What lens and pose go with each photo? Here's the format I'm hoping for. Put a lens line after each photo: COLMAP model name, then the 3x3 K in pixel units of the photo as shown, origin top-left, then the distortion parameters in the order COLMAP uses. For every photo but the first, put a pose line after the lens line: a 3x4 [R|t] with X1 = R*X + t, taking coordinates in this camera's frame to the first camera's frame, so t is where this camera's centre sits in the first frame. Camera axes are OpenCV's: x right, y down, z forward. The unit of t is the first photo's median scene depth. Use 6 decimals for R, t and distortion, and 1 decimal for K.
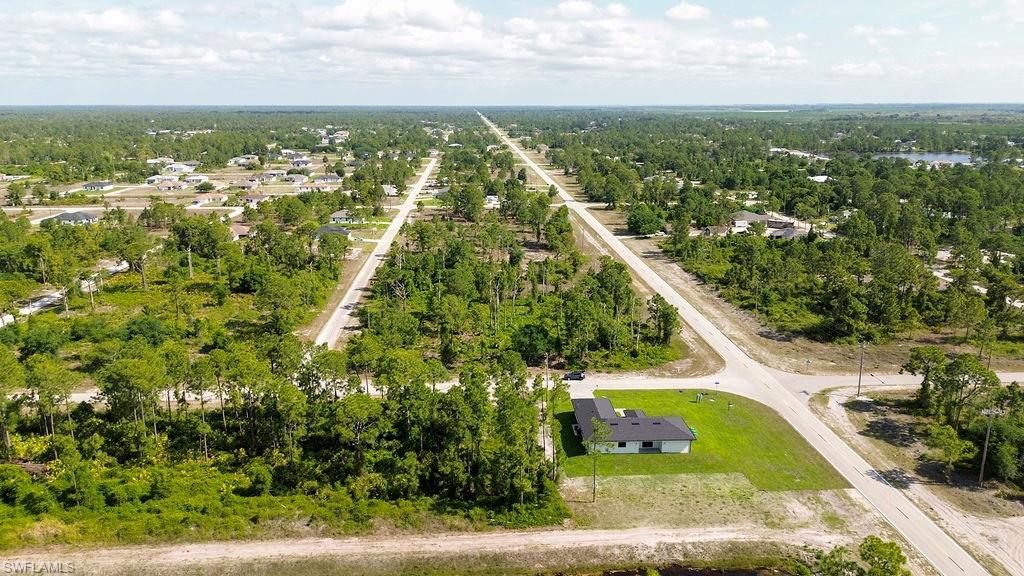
lens RADIAL K [[736.2, 0, 510.1], [0, 736.2, 239.1], [0, 0, 1]] dist [0.052216, -0.050953]
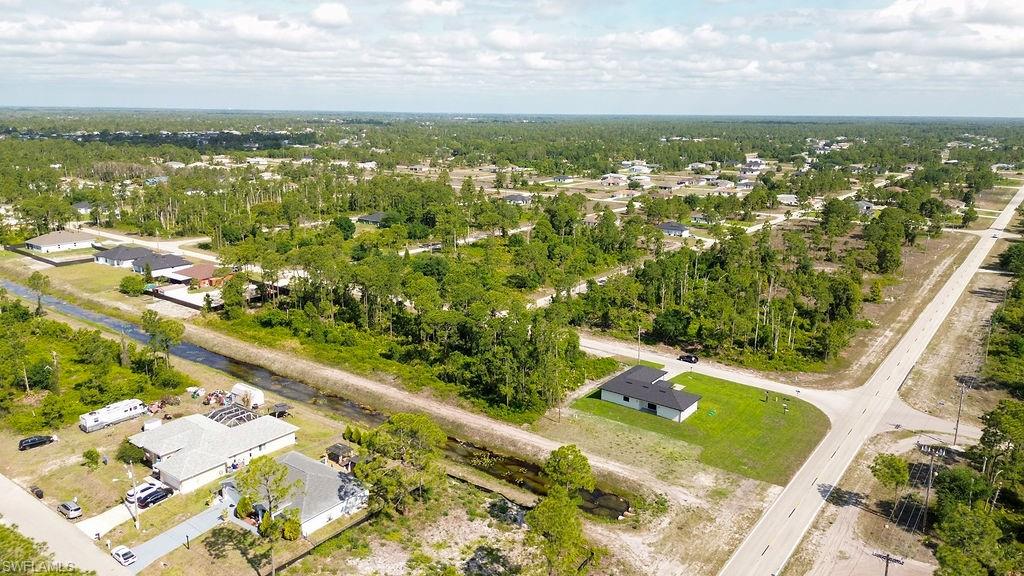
lens RADIAL K [[724.5, 0, 509.2], [0, 724.5, 285.8], [0, 0, 1]] dist [0.070047, -0.076177]
pose [[0.763734, 0.160442, -0.625276, 0.713922], [-0.129050, 0.987016, 0.095636, 0.008391], [0.632501, 0.007651, 0.774522, -0.034215]]
